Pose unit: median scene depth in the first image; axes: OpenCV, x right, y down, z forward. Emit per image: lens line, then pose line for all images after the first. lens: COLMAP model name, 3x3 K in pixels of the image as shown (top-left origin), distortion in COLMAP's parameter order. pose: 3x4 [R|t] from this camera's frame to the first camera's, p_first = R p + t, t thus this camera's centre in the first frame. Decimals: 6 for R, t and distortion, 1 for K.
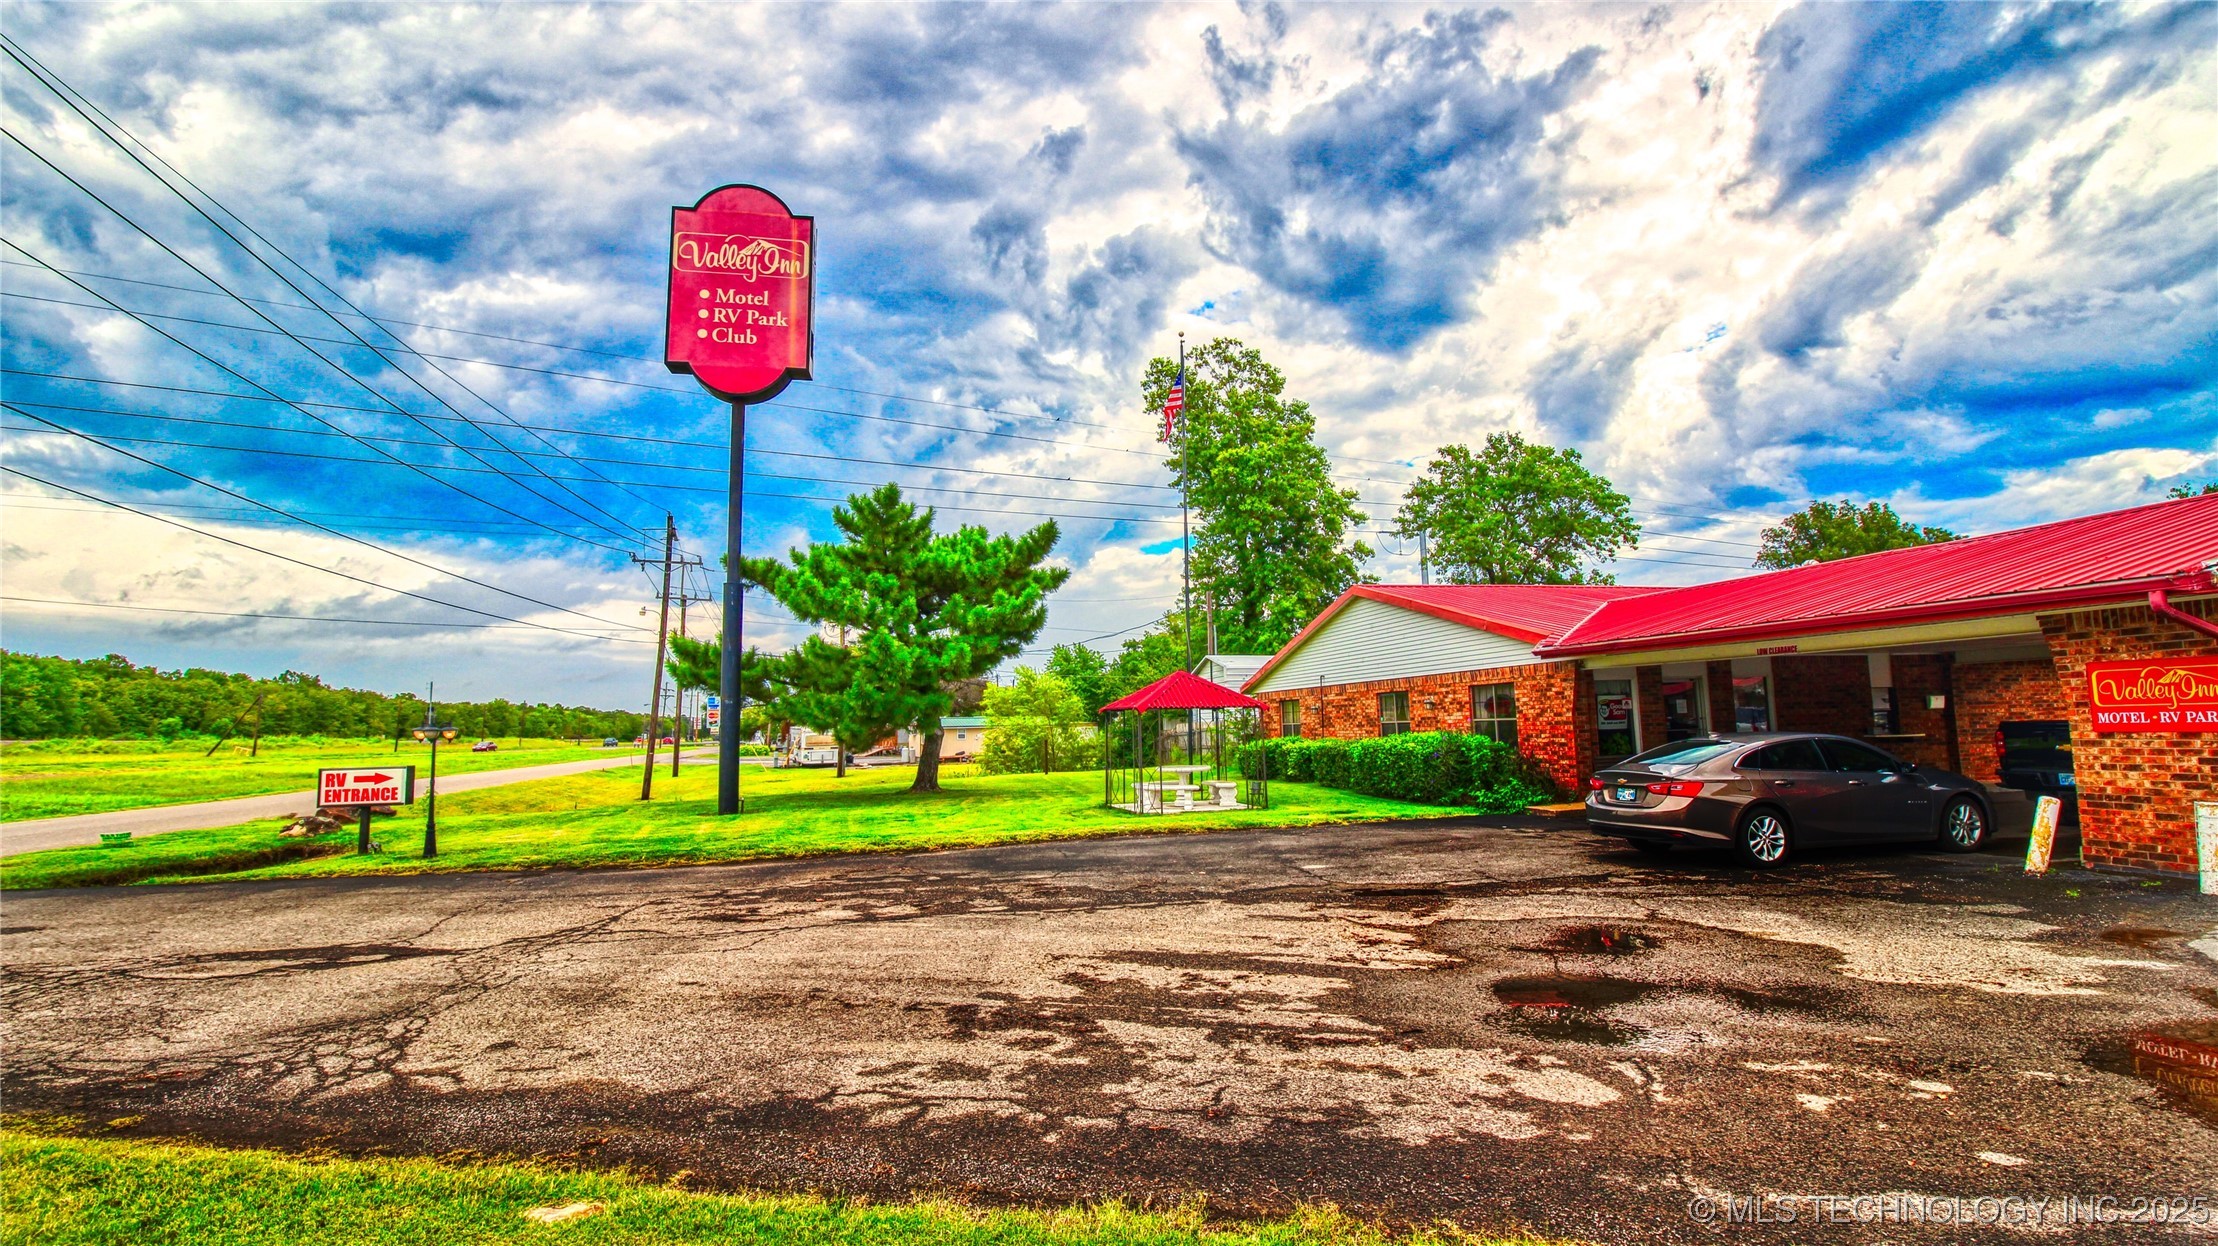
lens RADIAL K [[1009.1, 0, 1116.2], [0, 1009.1, 619.0], [0, 0, 1]] dist [-0.013238, -0.000987]
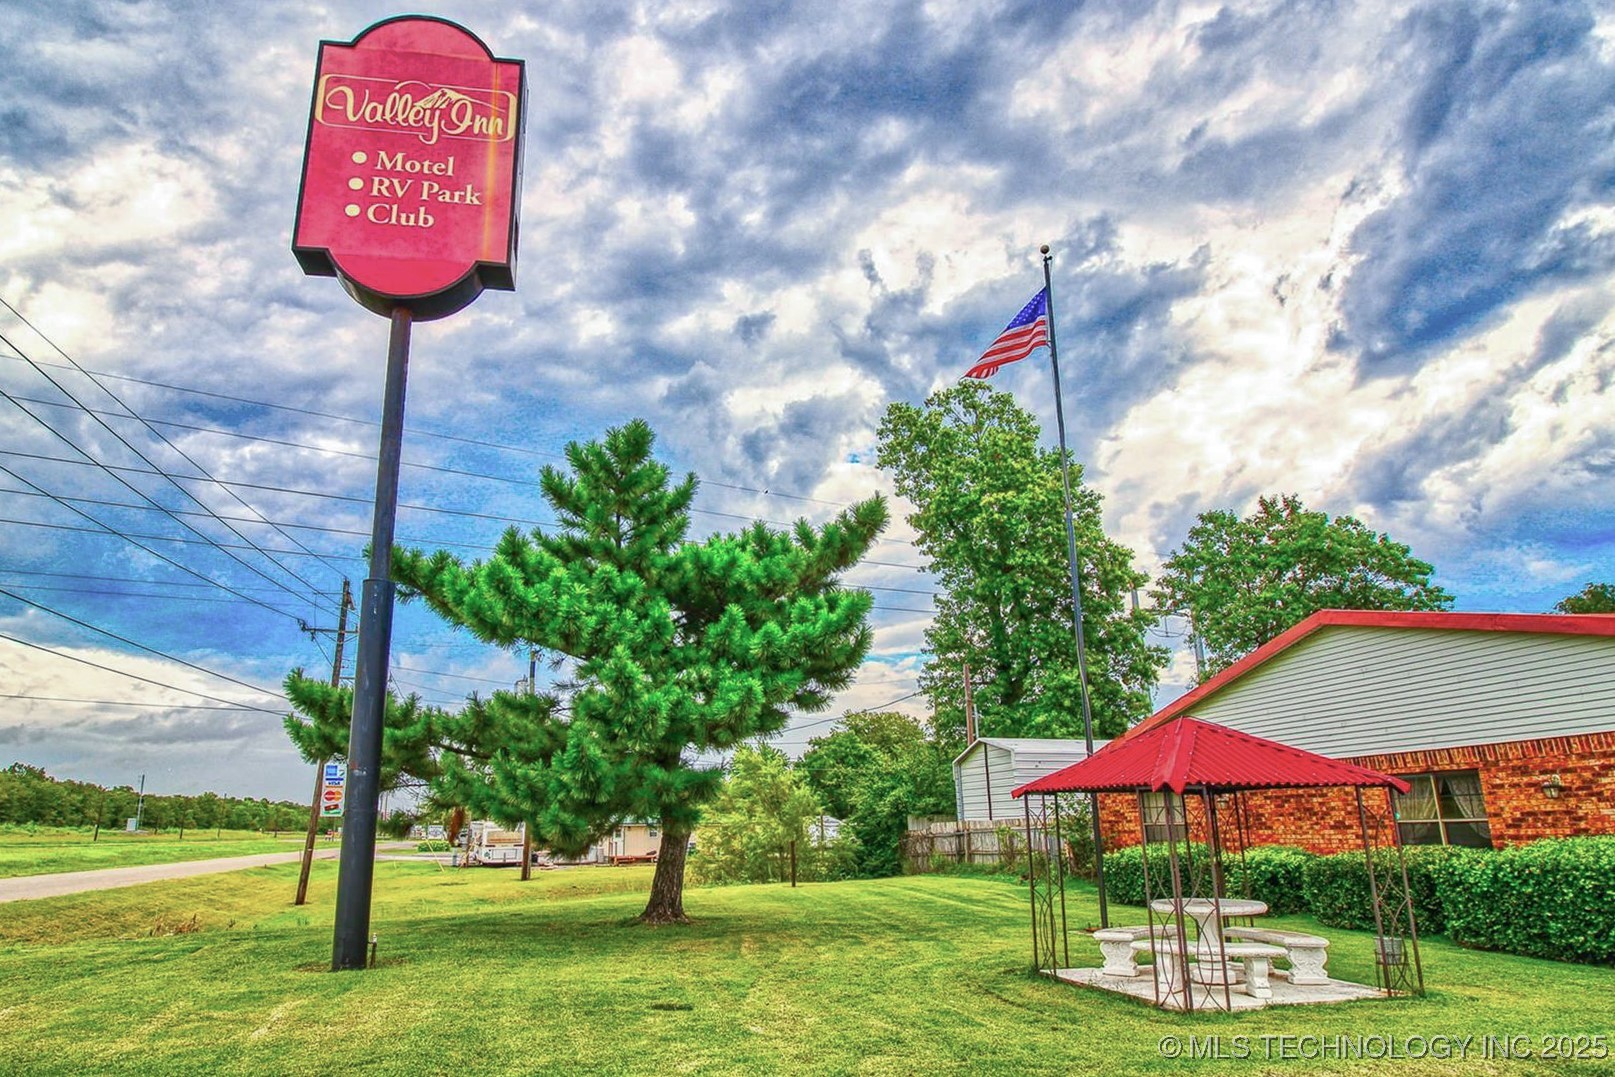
lens RADIAL K [[915.6, 0, 733.2], [0, 915.6, 635.4], [0, 0, 1]] dist [-0.003707, -0.001827]
pose [[0.999025, 0.004966, -0.043879, -0.123143], [-0.009286, 0.995063, -0.098811, 0.046425], [0.043172, 0.099122, 0.994138, 0.405316]]
